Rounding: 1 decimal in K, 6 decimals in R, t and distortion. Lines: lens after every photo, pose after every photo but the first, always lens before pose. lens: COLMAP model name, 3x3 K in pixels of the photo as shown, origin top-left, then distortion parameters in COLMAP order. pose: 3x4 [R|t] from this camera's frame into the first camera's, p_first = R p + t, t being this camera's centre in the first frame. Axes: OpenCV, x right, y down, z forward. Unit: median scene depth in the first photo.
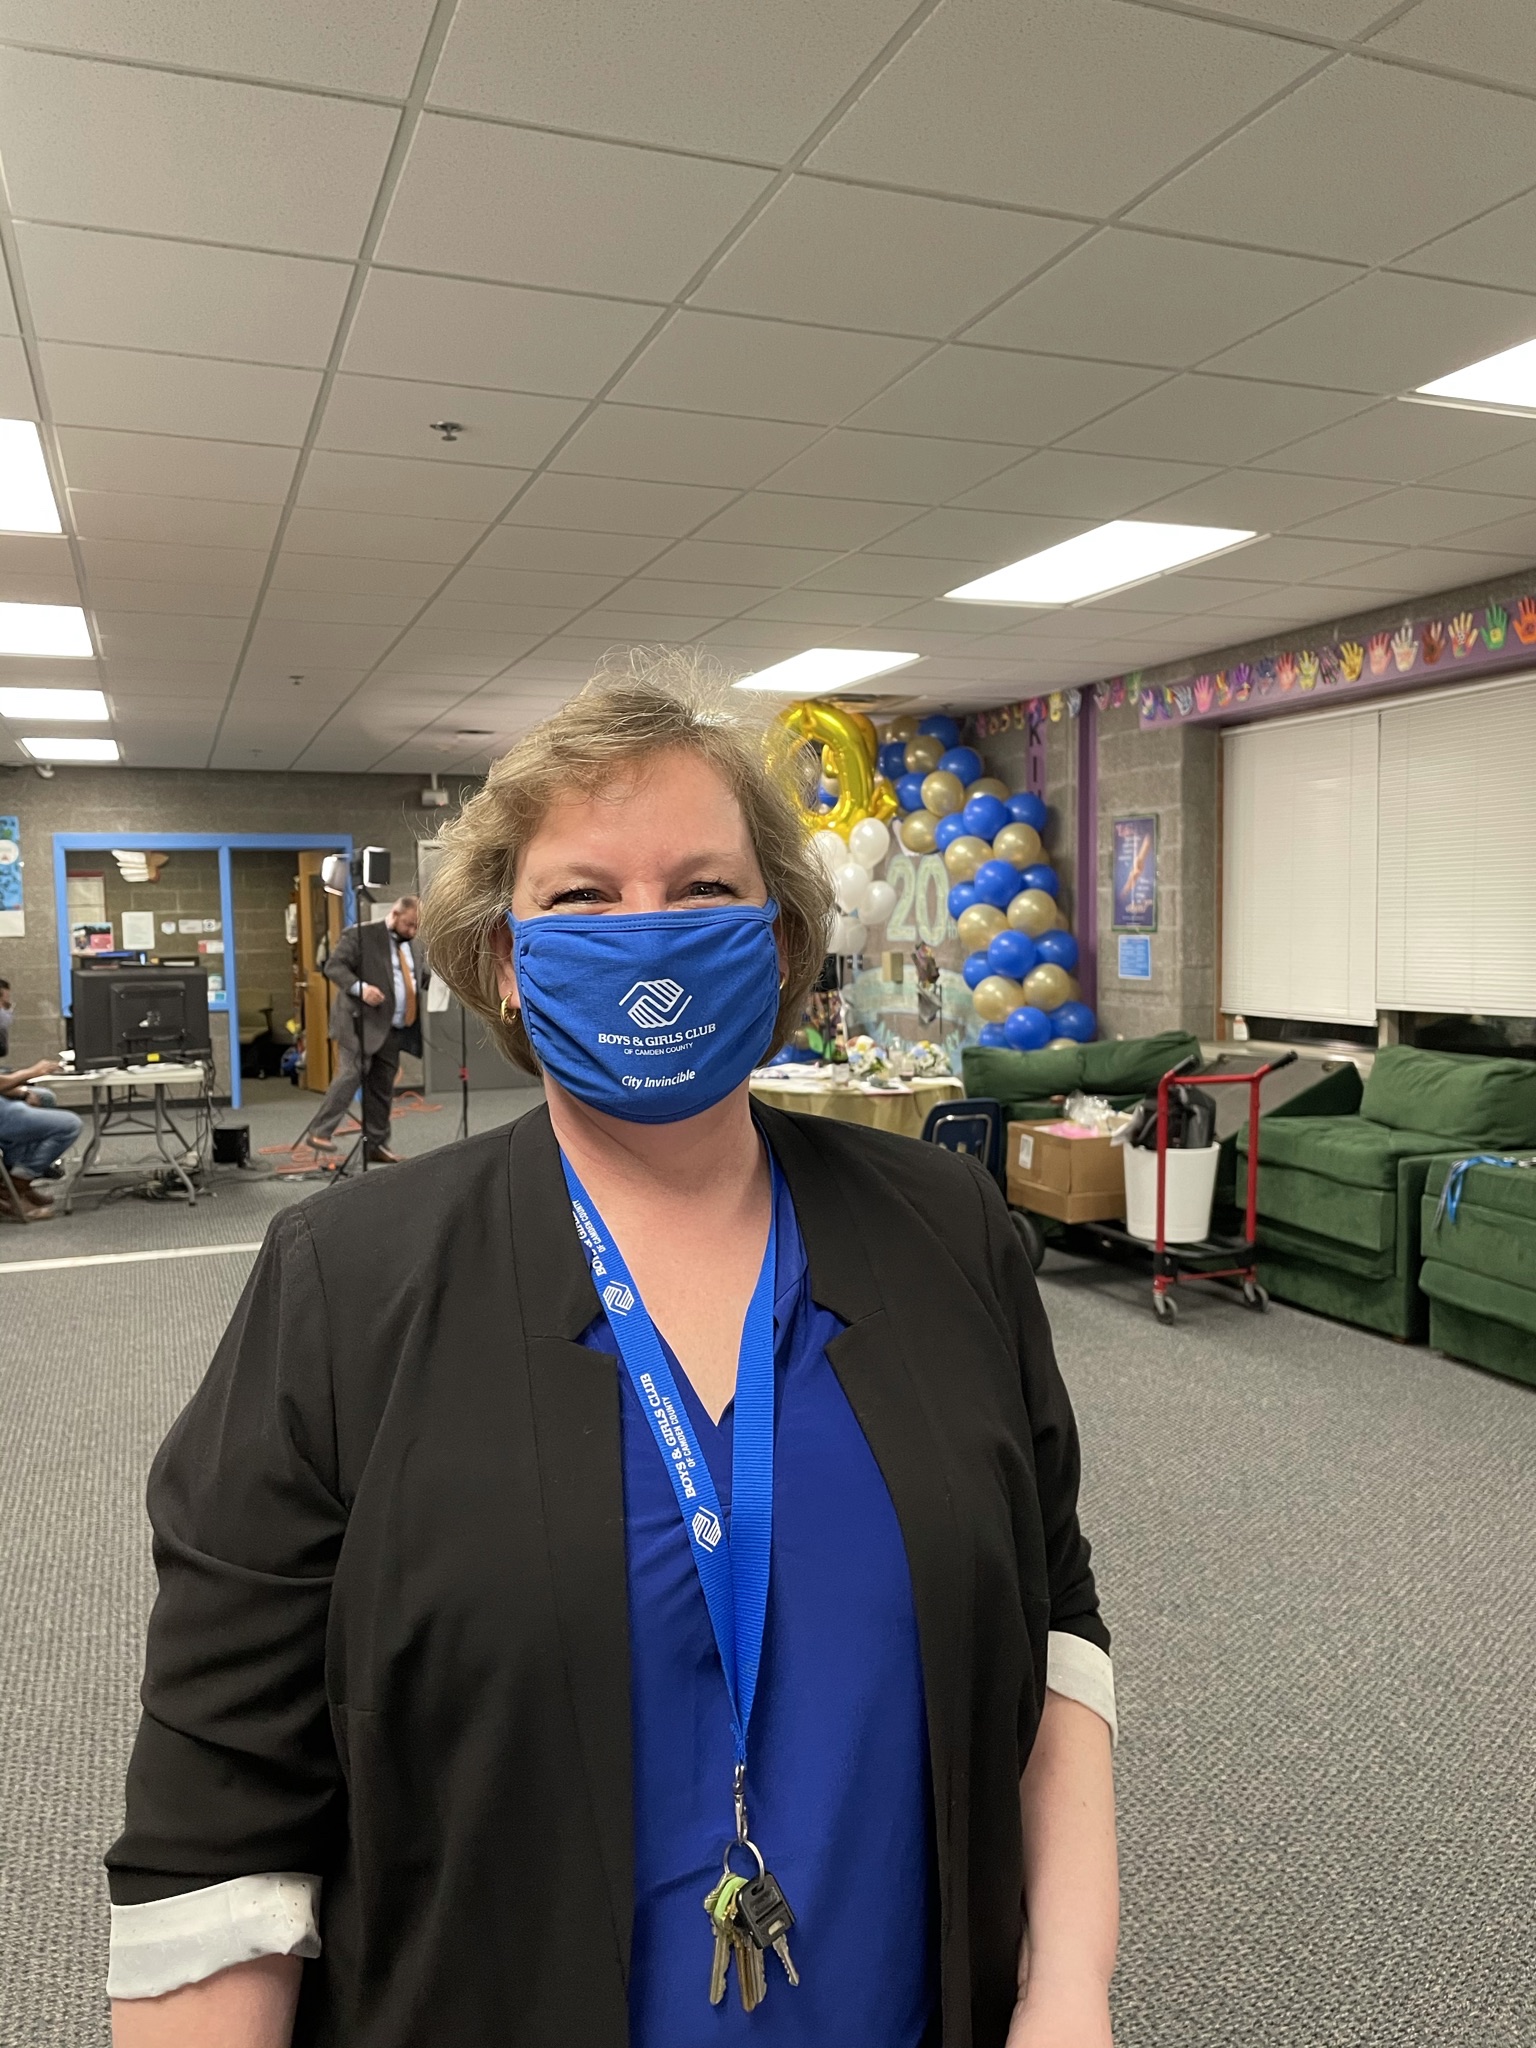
lens RADIAL K [[1558.0, 0, 767.2], [0, 1558.0, 1026.5], [0, 0, 1]] dist [0.038341, -0.070228]
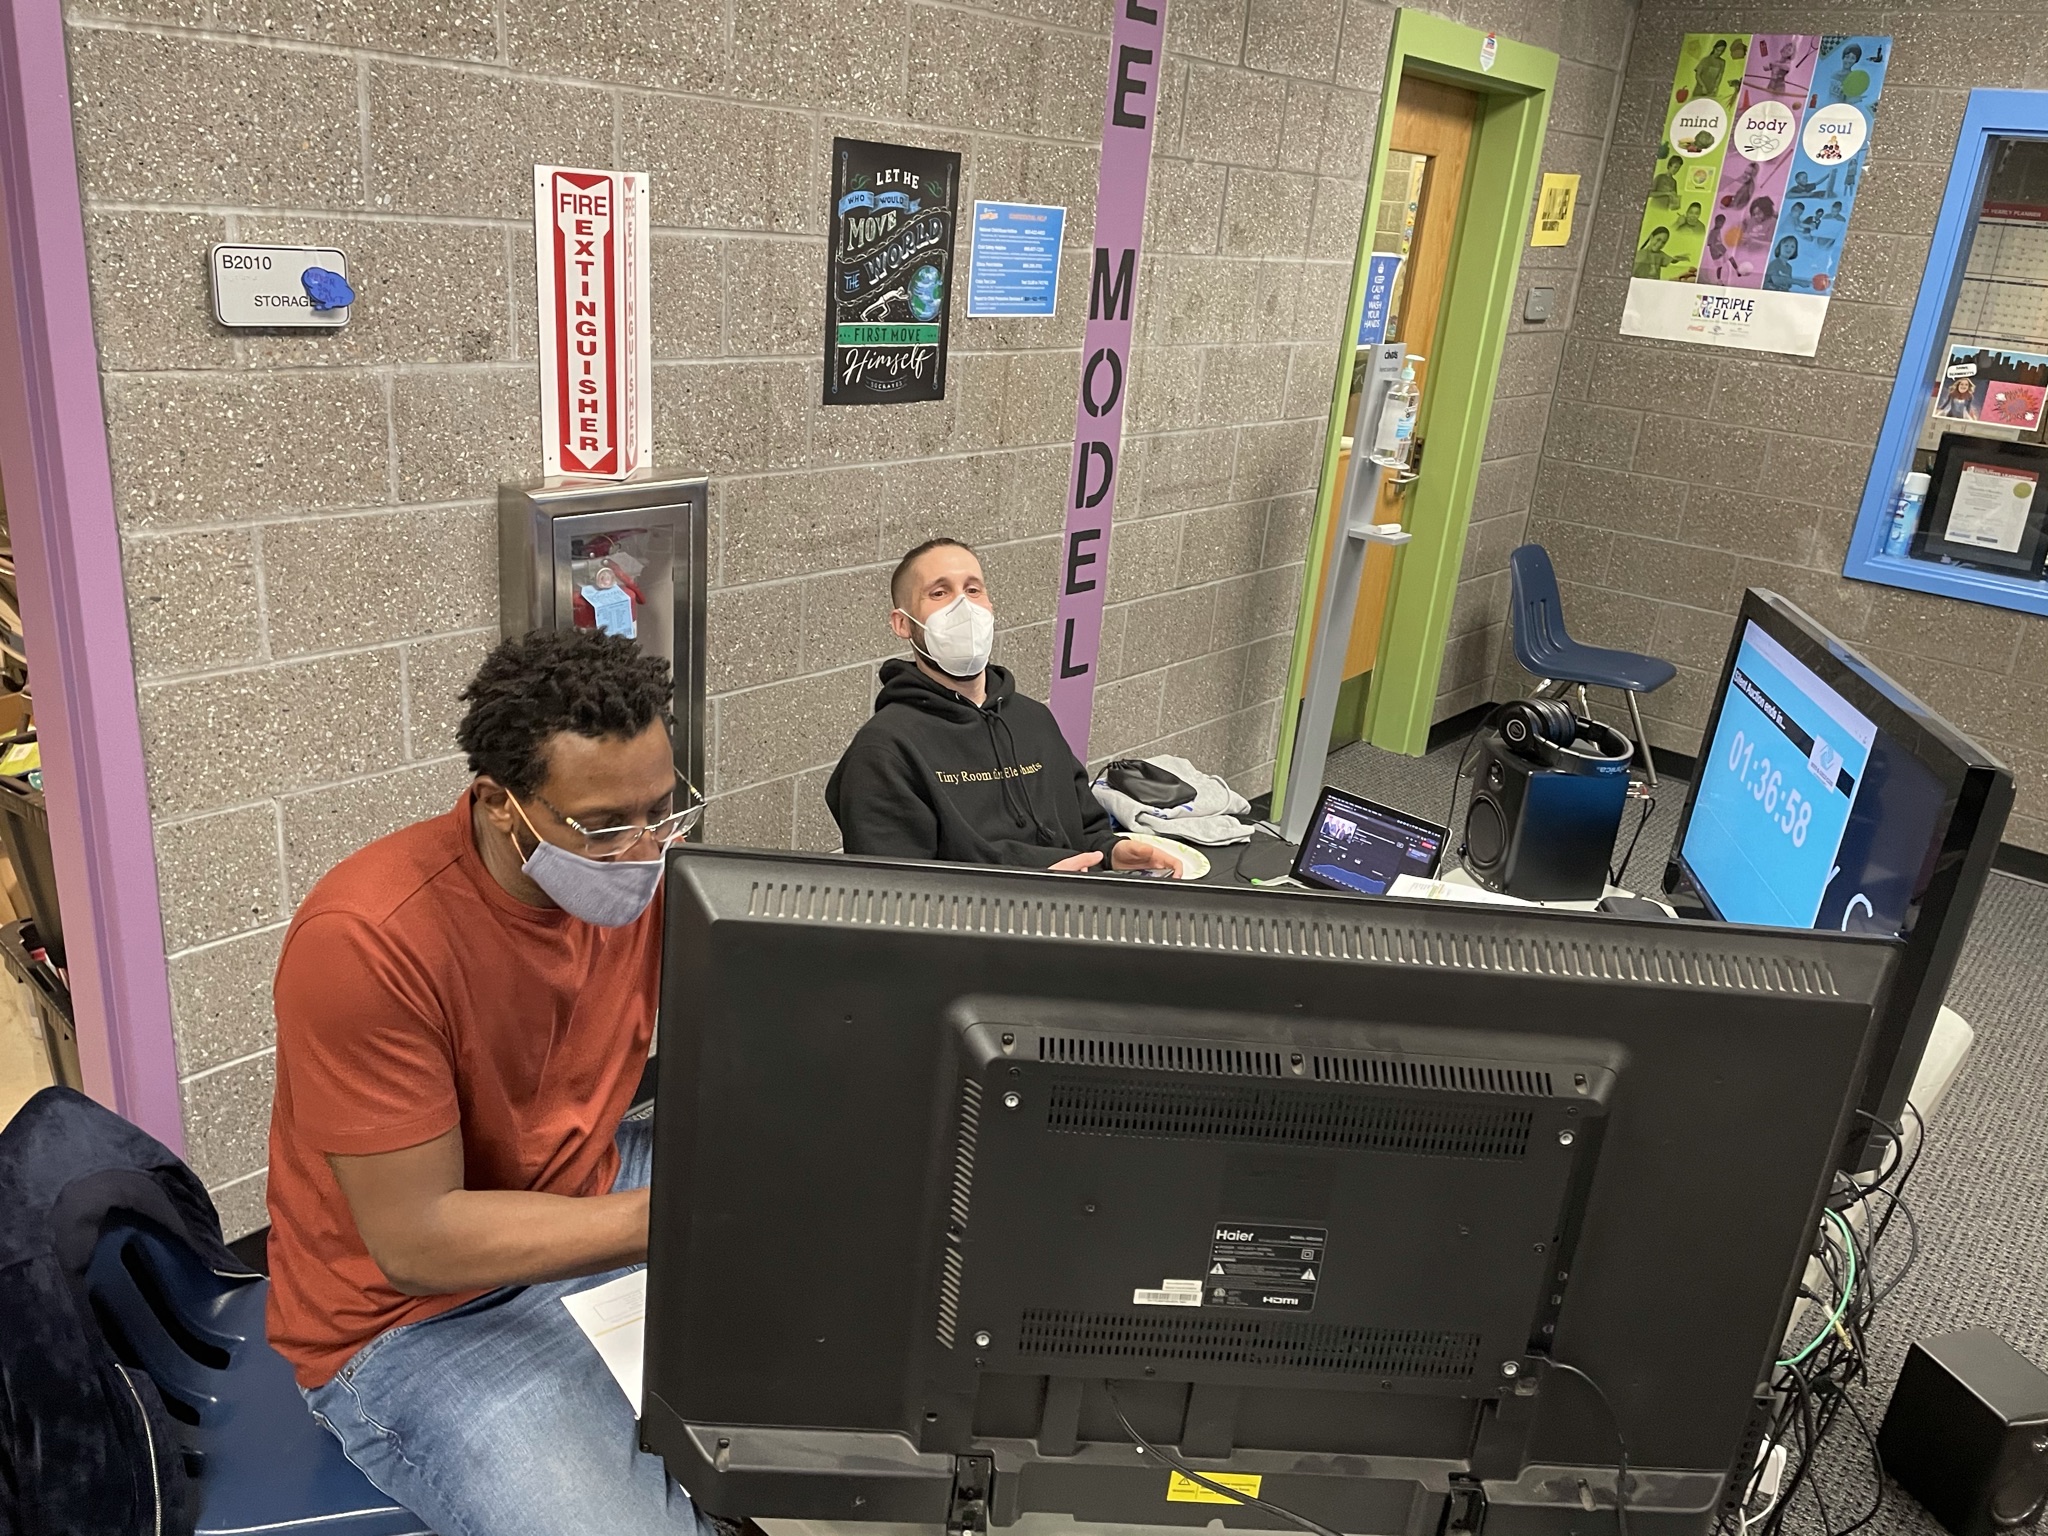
lens RADIAL K [[1558.0, 0, 1021.2], [0, 1558.0, 771.4], [0, 0, 1]] dist [0.038341, -0.070228]
pose [[0.469152, 0.363401, -0.804883, -0.209396], [-0.154564, 0.931132, 0.330309, -0.060582], [0.869486, -0.030558, 0.493011, 0.624065]]
